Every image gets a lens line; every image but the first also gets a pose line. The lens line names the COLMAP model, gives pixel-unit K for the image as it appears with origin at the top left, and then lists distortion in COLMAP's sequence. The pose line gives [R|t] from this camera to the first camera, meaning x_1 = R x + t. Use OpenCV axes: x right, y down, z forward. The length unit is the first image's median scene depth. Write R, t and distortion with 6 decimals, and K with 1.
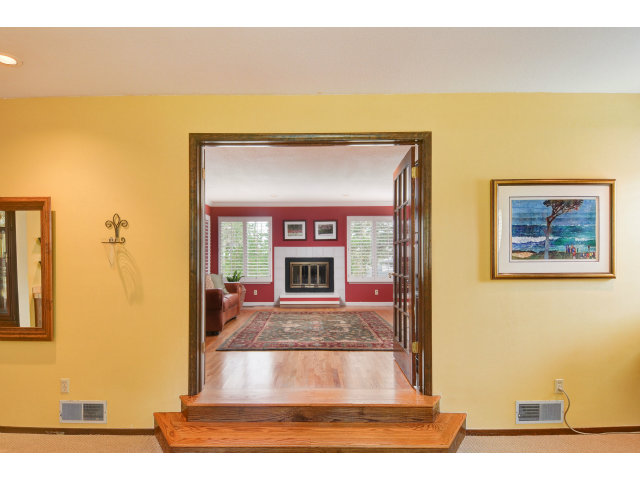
lens RADIAL K [[348.3, 0, 318.5], [0, 348.3, 260.7], [0, 0, 1]] dist [0.000757, -0.000450]
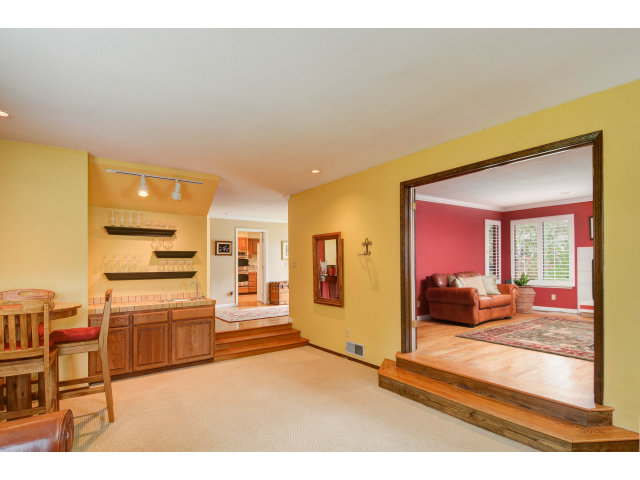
lens RADIAL K [[339.4, 0, 309.5], [0, 339.4, 258.4], [0, 0, 1]] dist [0.001423, -0.000907]
pose [[0.571857, -0.015666, -0.820204, 0.635592], [0.005741, 0.999870, -0.015095, -0.008490], [0.820333, 0.003923, 0.571873, -0.195188]]
